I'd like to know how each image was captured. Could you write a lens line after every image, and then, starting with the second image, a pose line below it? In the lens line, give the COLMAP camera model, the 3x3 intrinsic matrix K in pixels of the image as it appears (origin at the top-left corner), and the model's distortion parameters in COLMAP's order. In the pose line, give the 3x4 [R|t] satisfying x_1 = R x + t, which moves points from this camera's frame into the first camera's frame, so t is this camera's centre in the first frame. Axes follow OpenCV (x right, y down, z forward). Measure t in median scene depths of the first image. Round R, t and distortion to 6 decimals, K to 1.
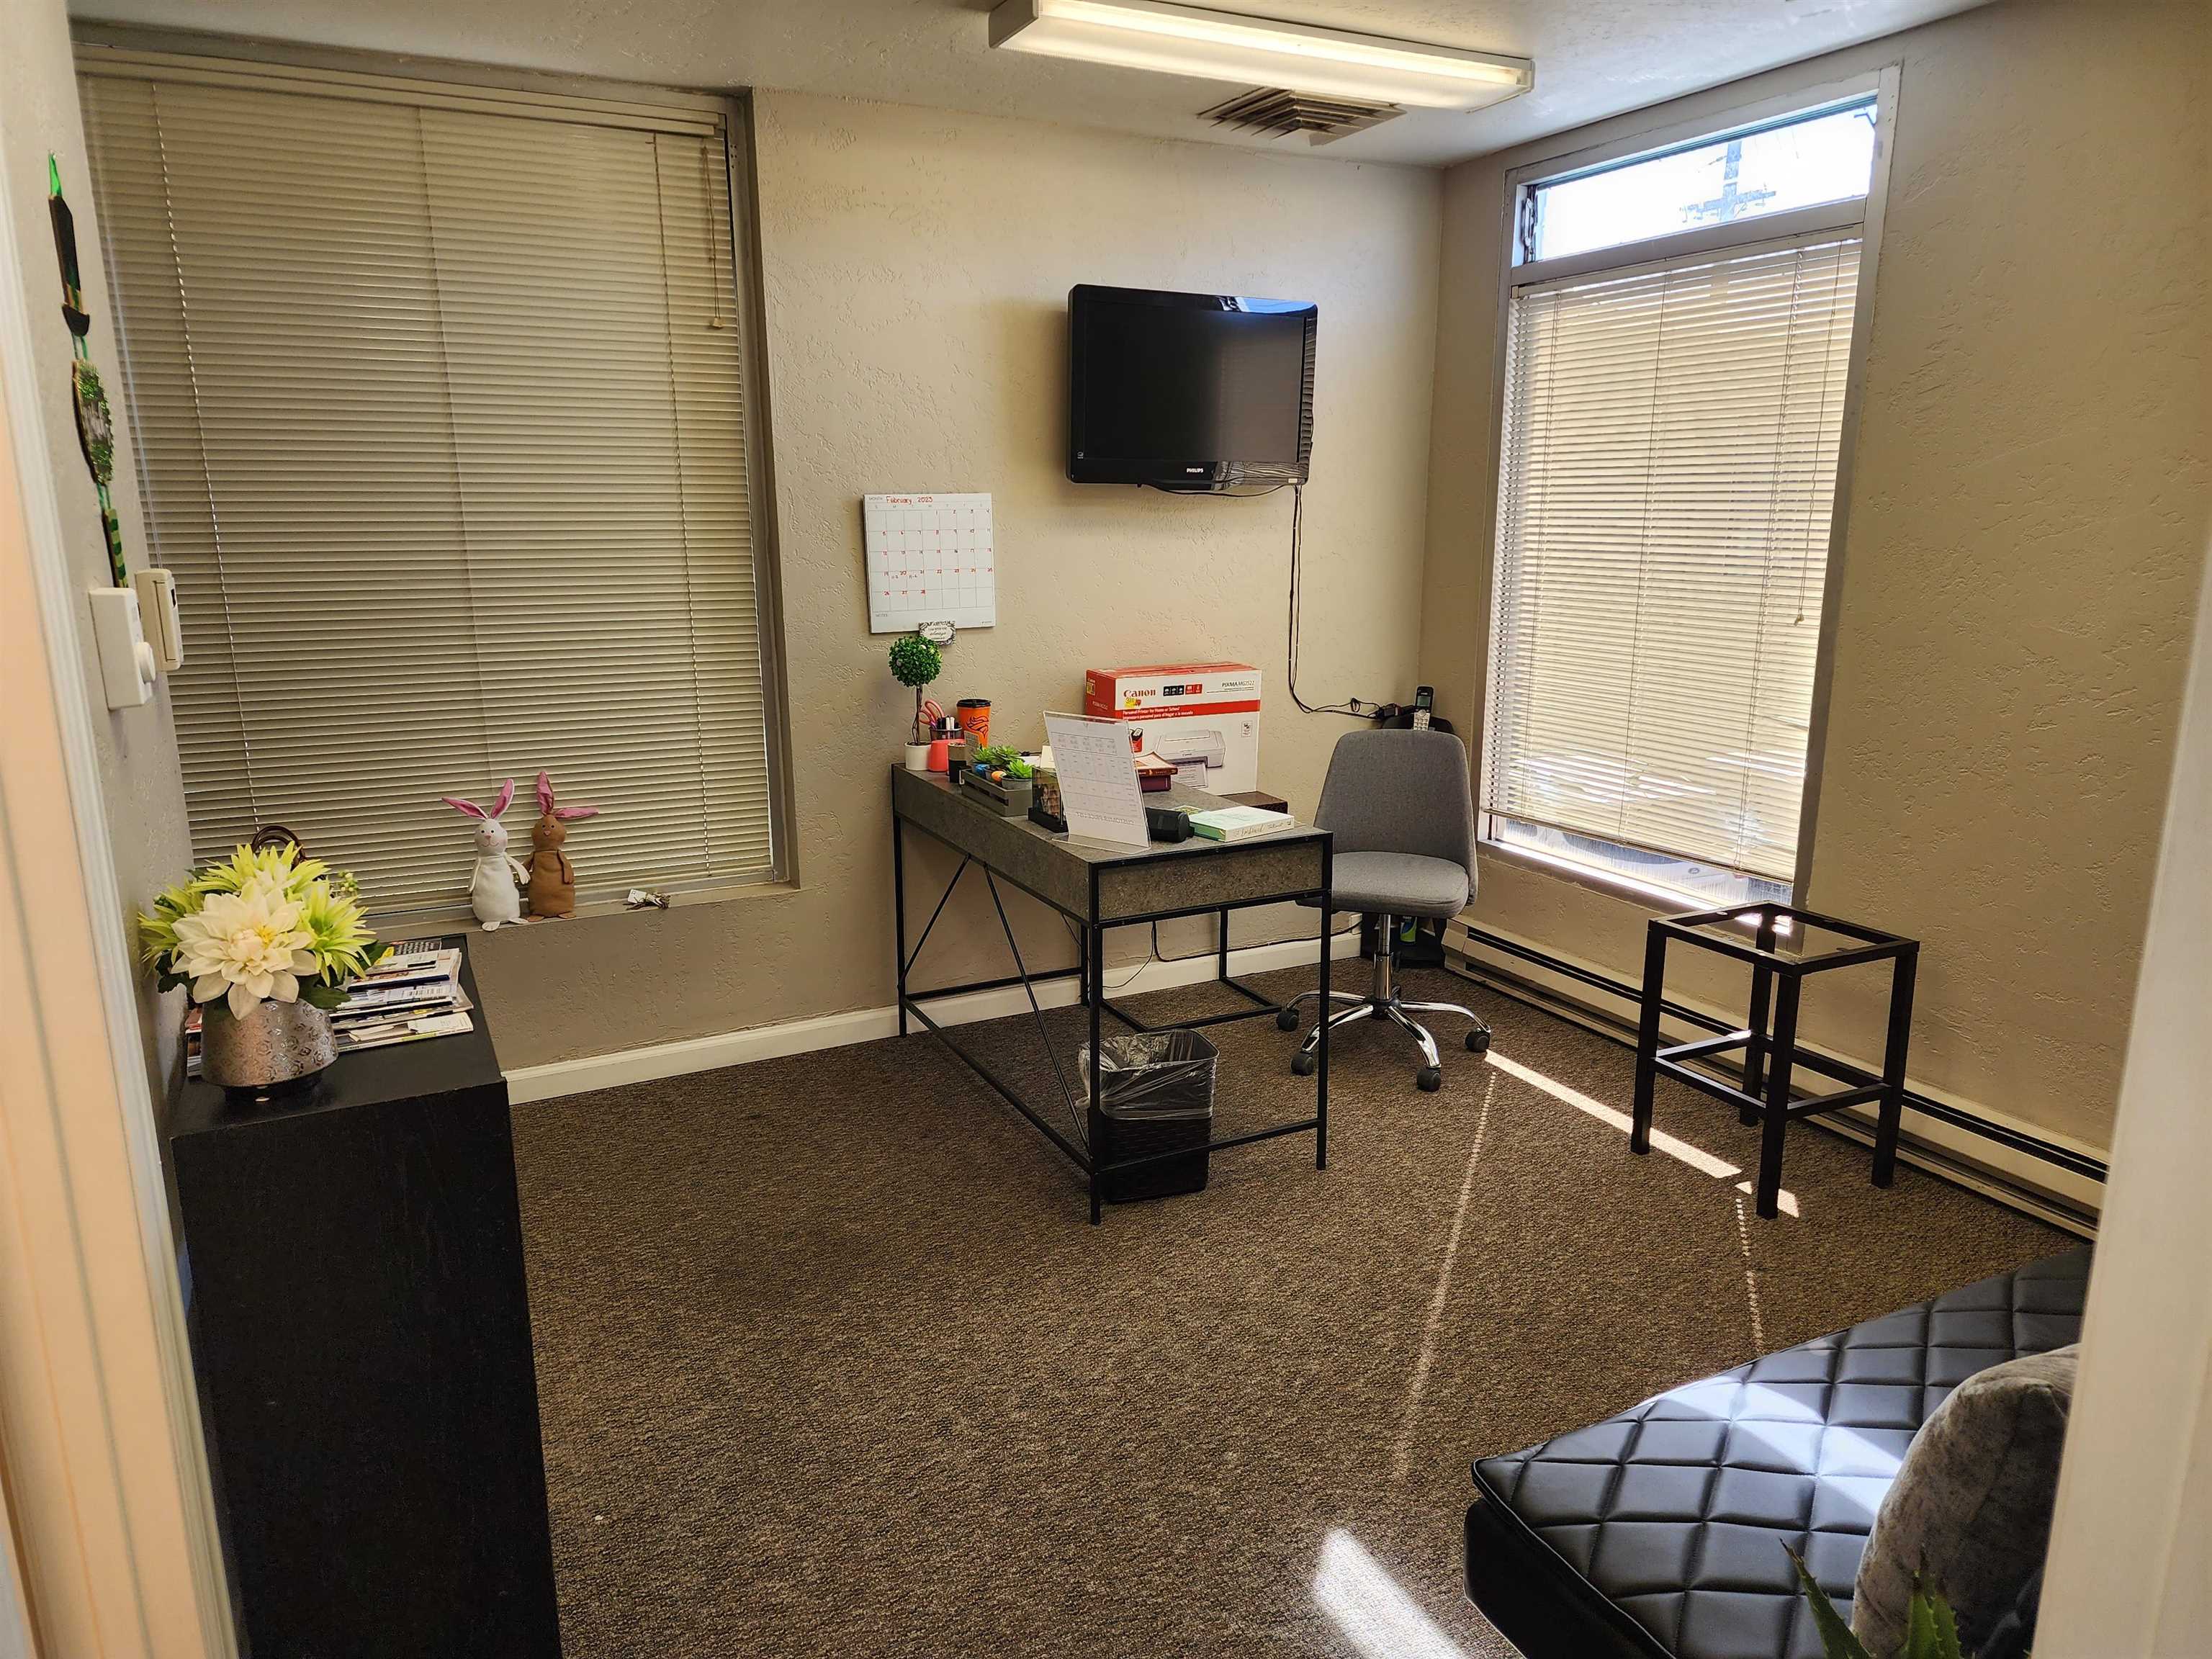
lens RADIAL K [[1467.7, 0, 1116.8], [0, 1467.7, 822.4], [0, 0, 1]] dist [0.008815, 0.002243]
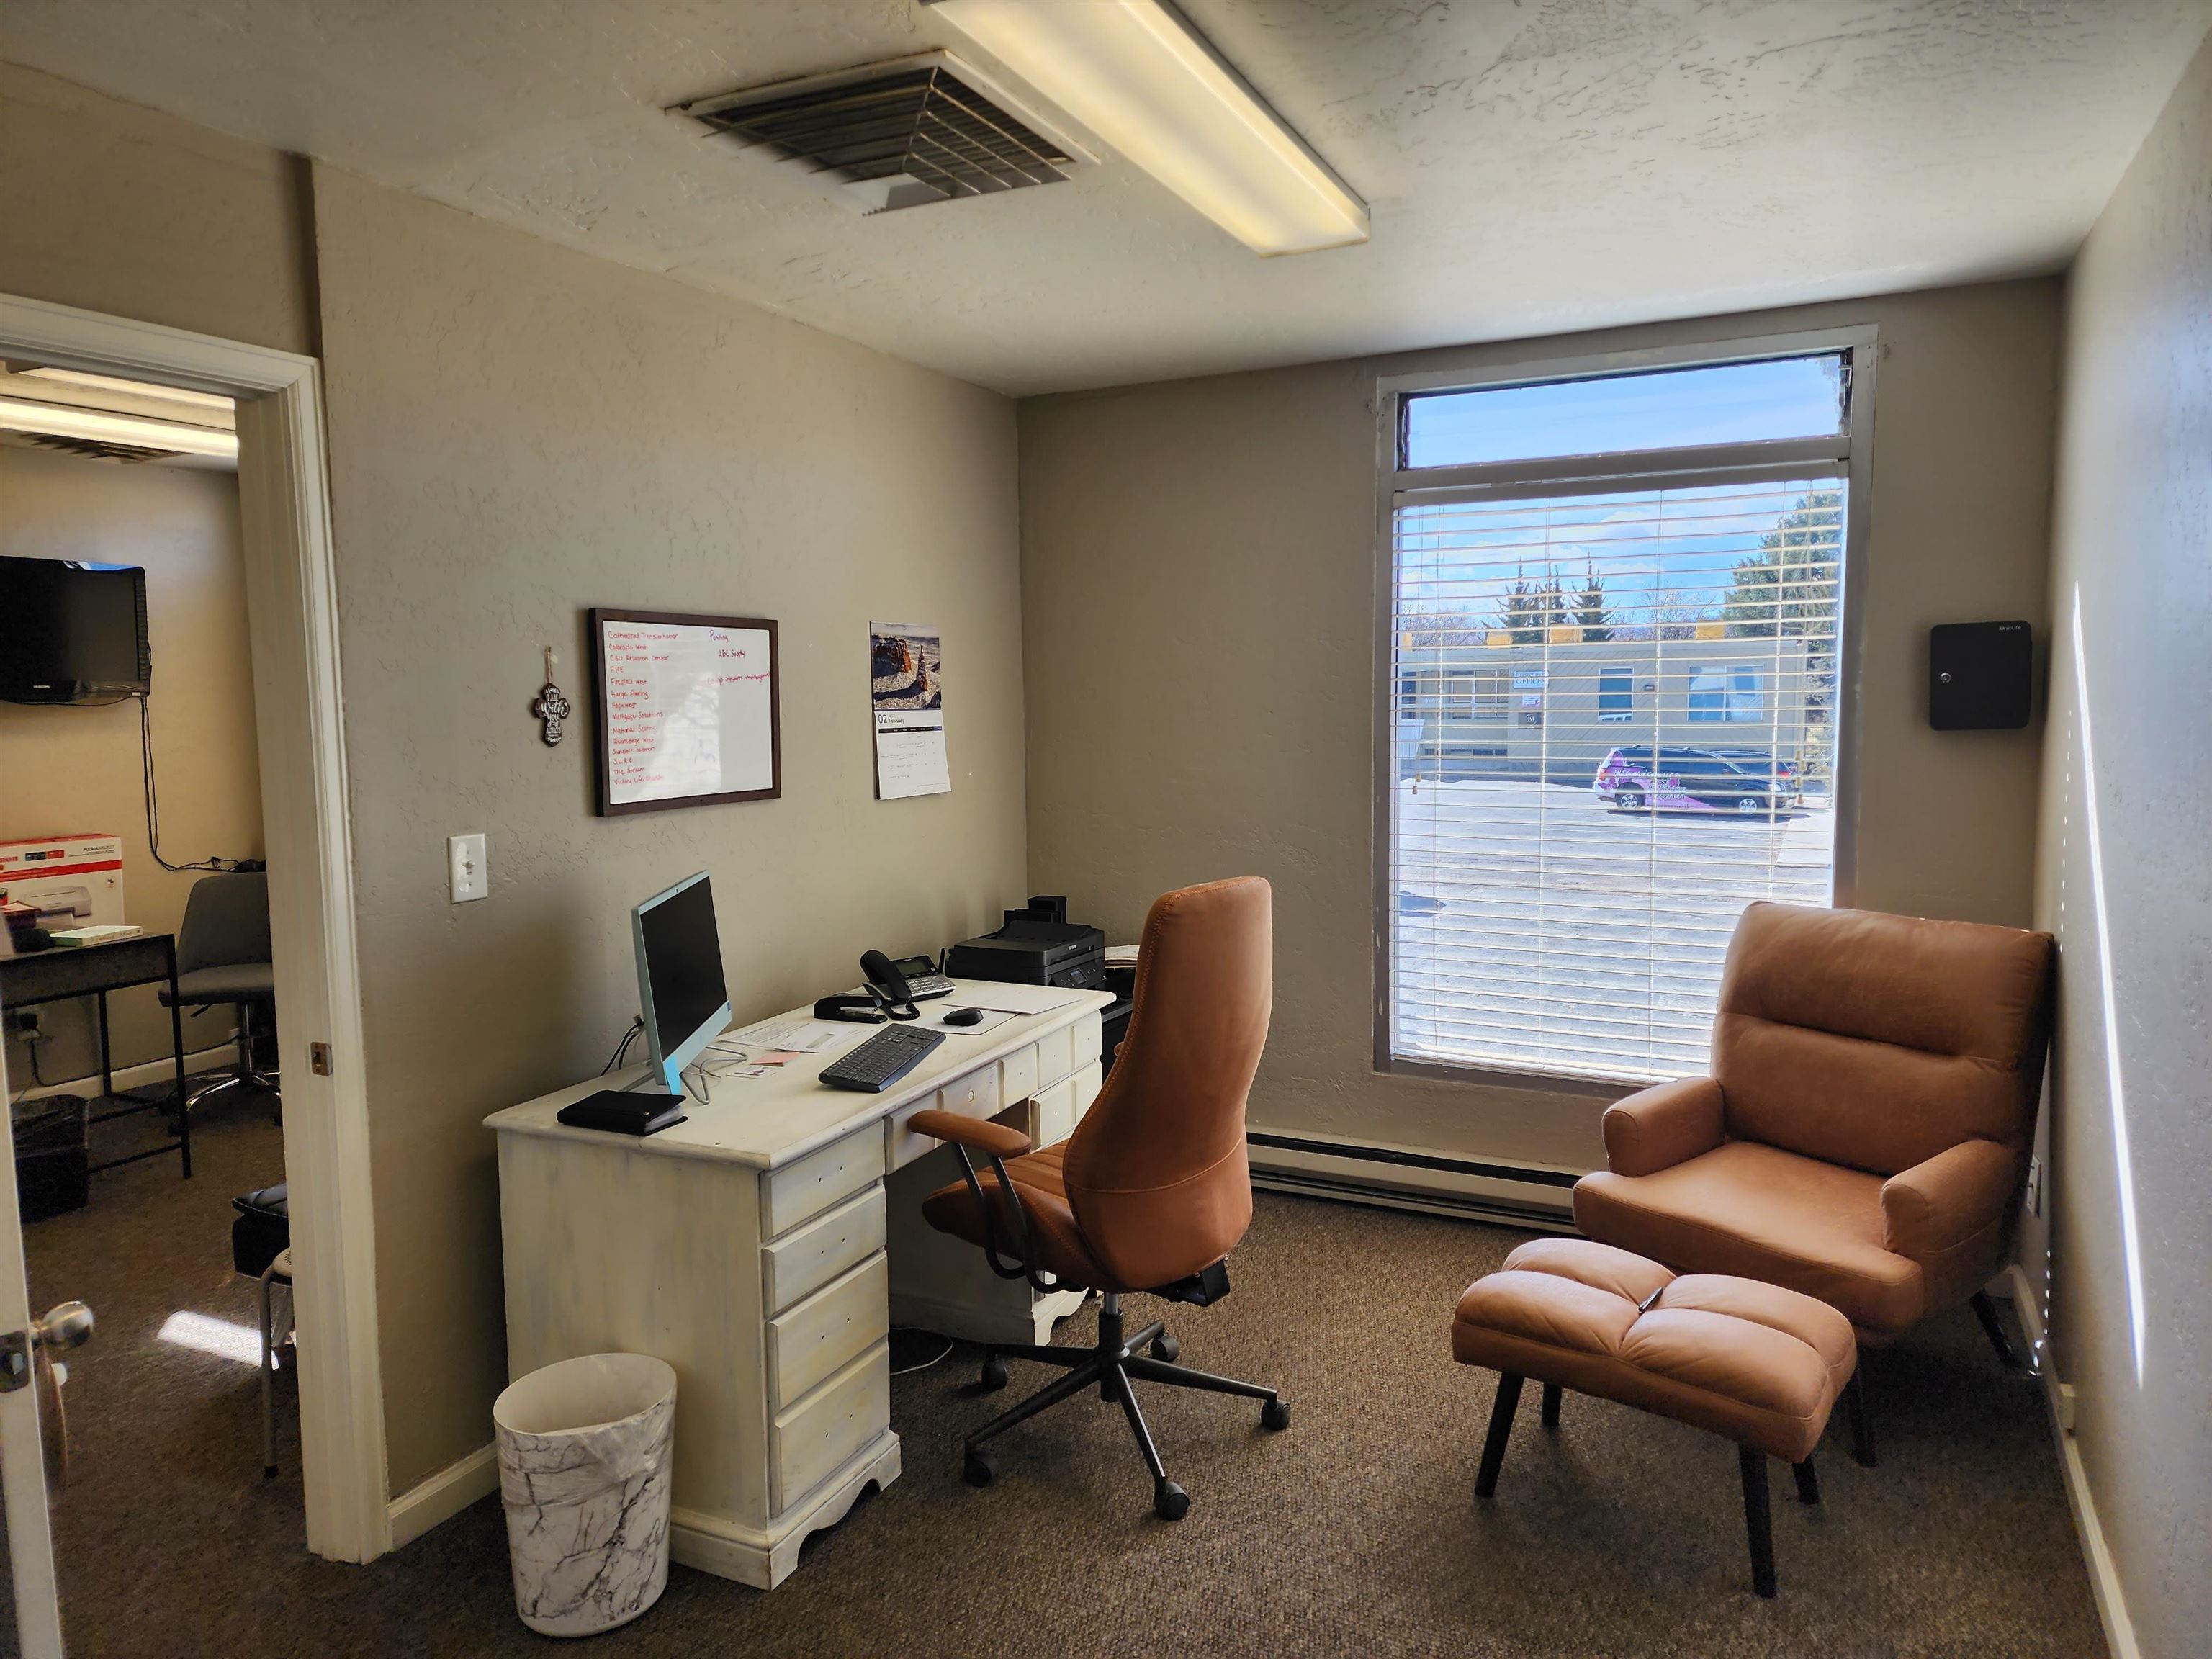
lens RADIAL K [[1467.7, 0, 1116.8], [0, 1467.7, 822.4], [0, 0, 1]] dist [0.008815, 0.002243]
pose [[0.791200, -0.058415, 0.608761, 0.003315], [0.137576, 0.986914, -0.084105, 0.117112], [-0.595882, 0.150295, 0.788883, -0.565328]]
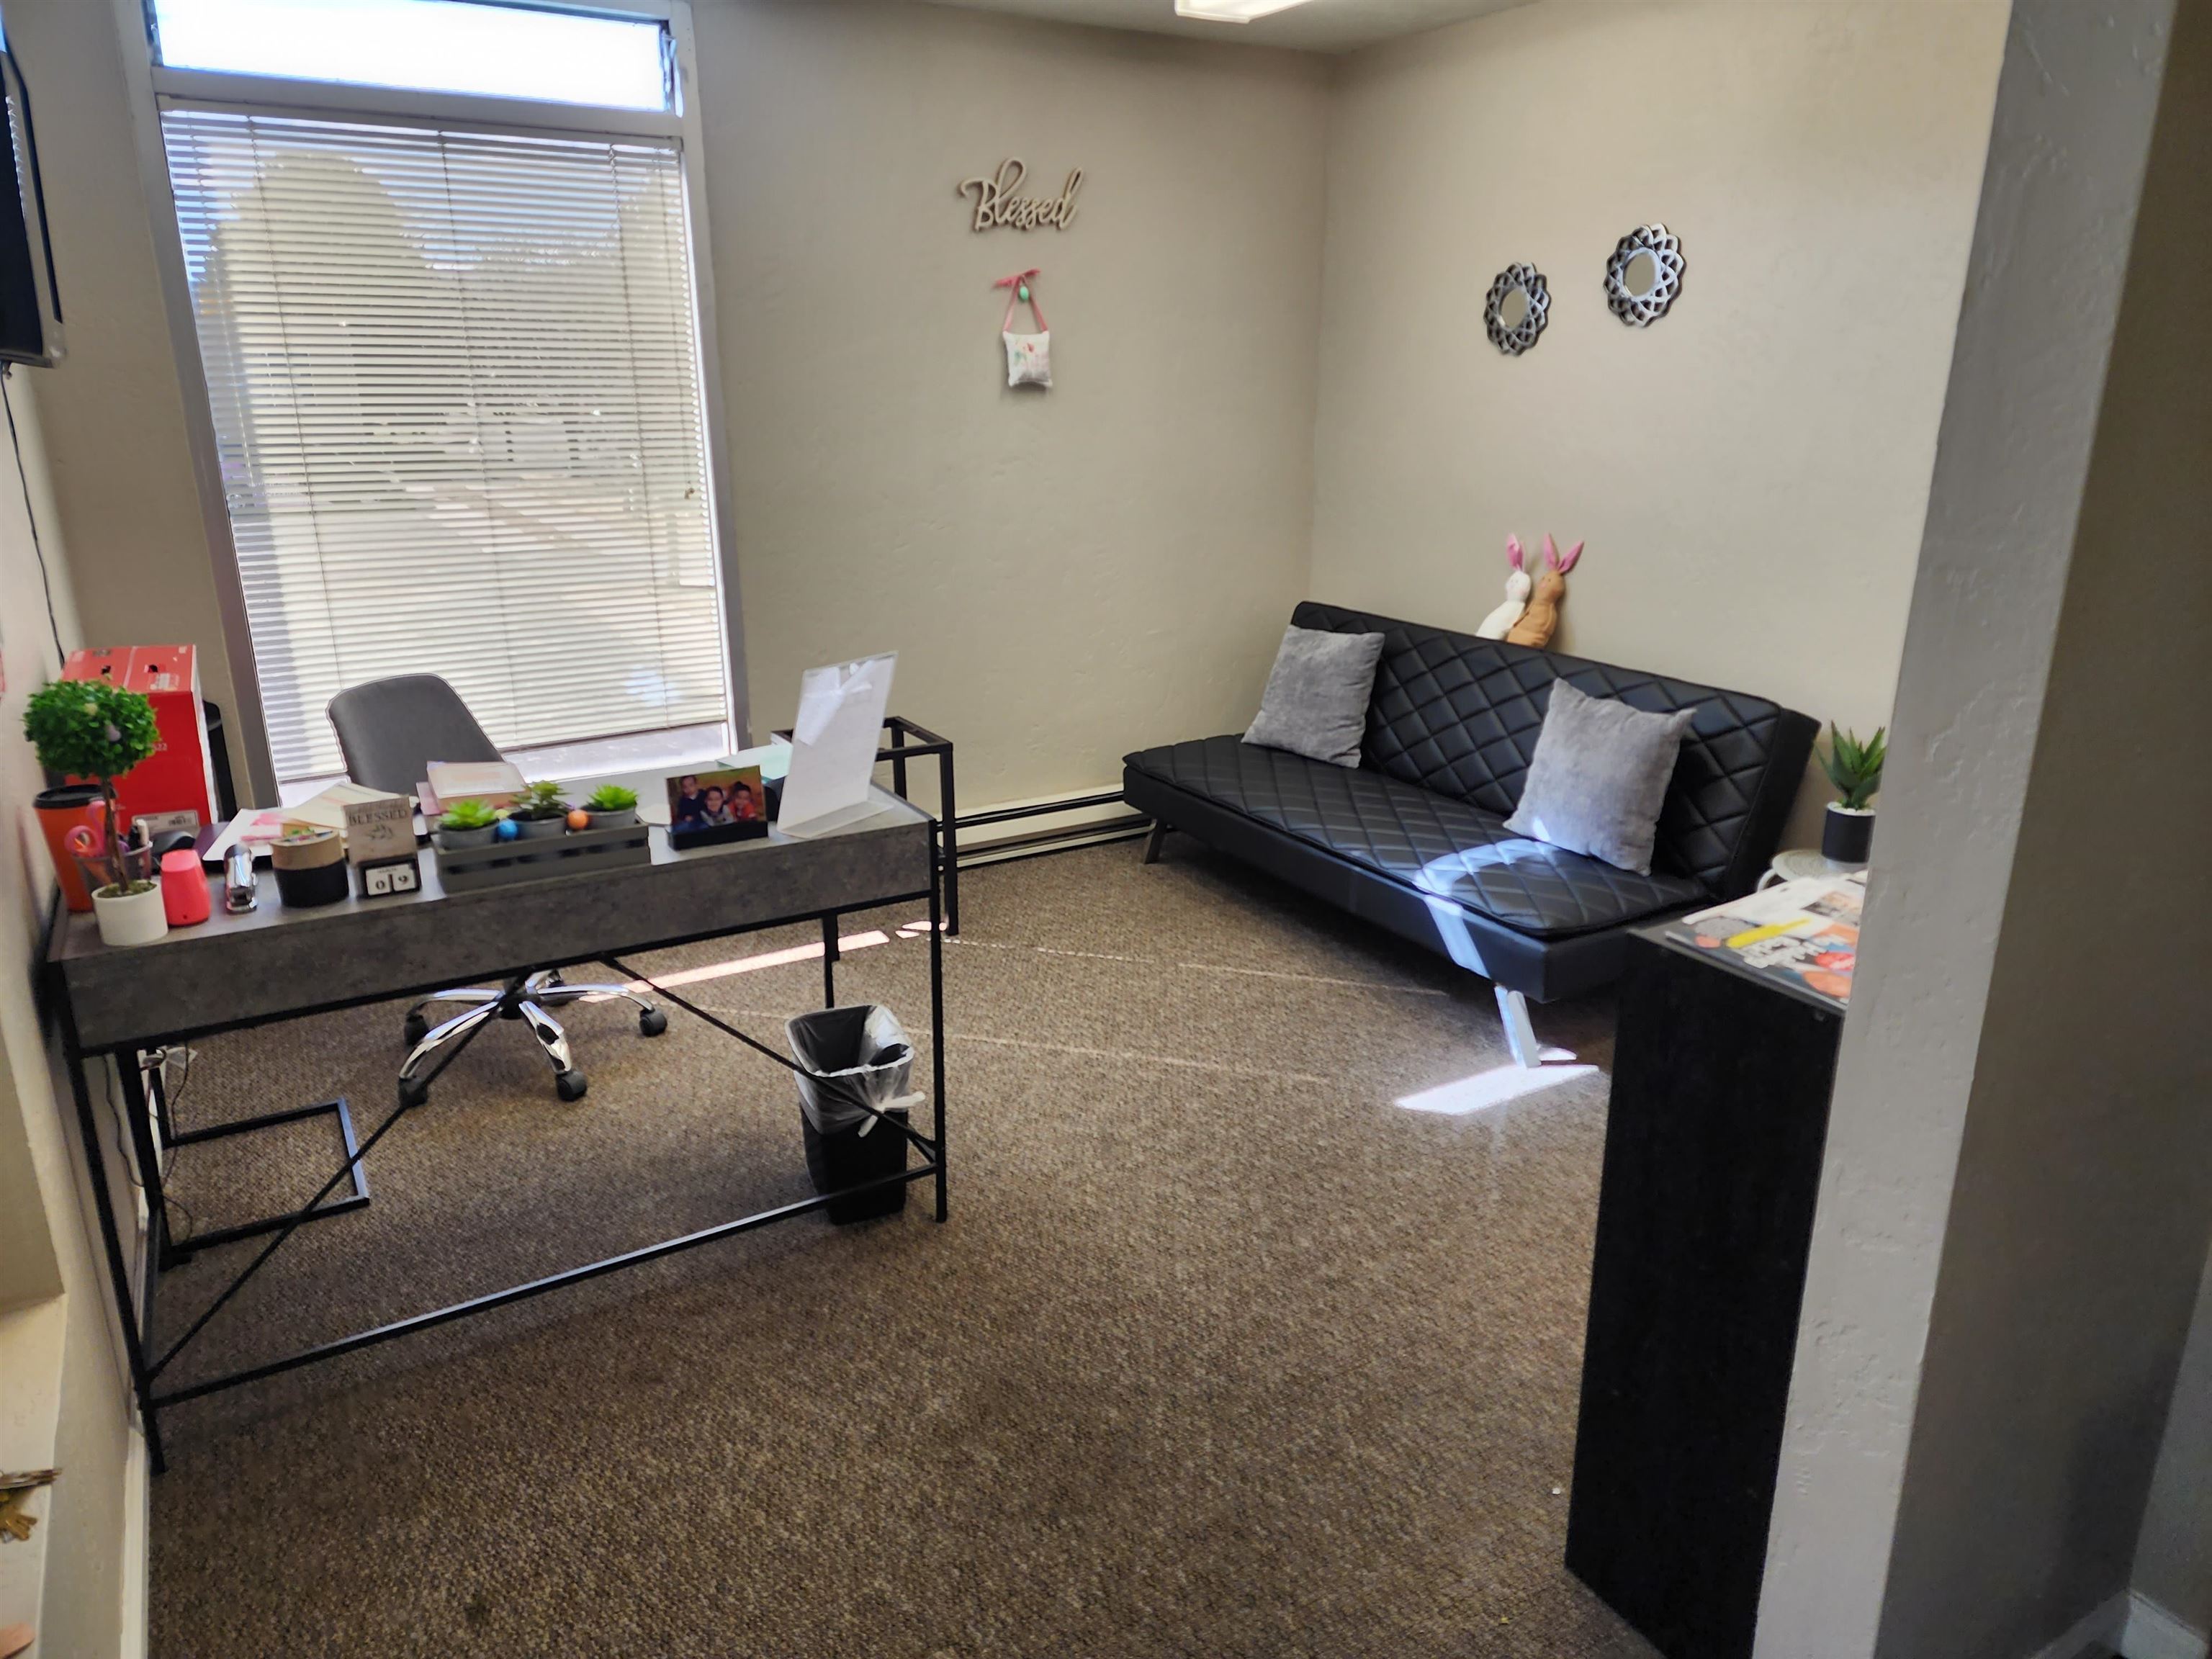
lens RADIAL K [[1467.7, 0, 1116.8], [0, 1467.7, 822.4], [0, 0, 1]] dist [0.008815, 0.002243]
pose [[-0.087782, -0.272499, 0.958143, -0.630774], [0.220726, 0.932625, 0.285464, -0.137685], [-0.971377, 0.236546, -0.021720, 0.686411]]
